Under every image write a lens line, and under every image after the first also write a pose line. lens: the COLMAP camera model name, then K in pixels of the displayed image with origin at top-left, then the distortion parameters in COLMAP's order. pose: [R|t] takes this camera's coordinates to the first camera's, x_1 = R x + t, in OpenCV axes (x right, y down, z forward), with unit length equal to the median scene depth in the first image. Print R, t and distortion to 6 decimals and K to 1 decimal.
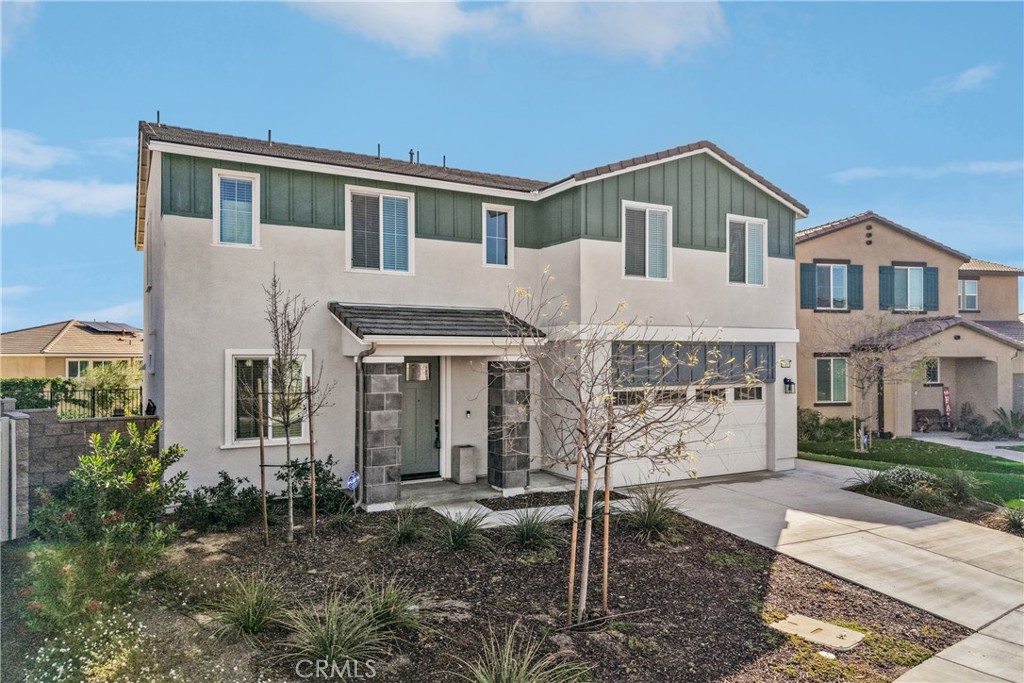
lens RADIAL K [[695.2, 0, 512.0], [0, 695.2, 341.5], [0, 0, 1]] dist [0.008176, 0.001559]
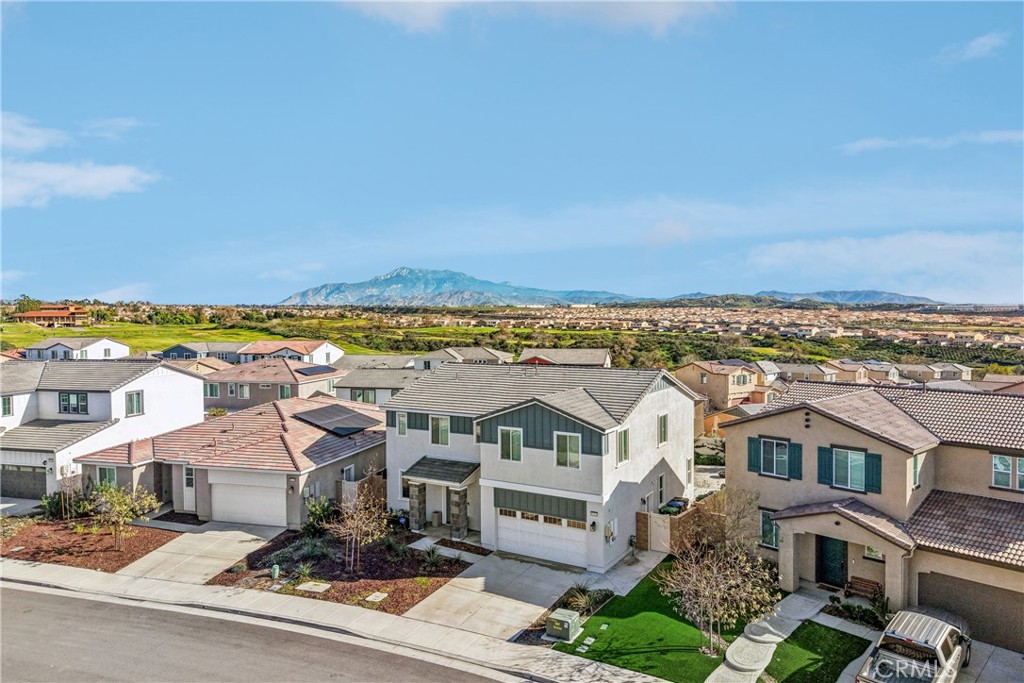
lens RADIAL K [[690.3, 0, 513.5], [0, 690.3, 315.5], [0, 0, 1]] dist [0.015287, 0.000324]
pose [[0.487637, -0.002030, -0.873044, 2.205345], [0.021462, 0.999723, 0.009663, -0.599114], [0.872783, -0.023449, 0.487545, -0.055955]]
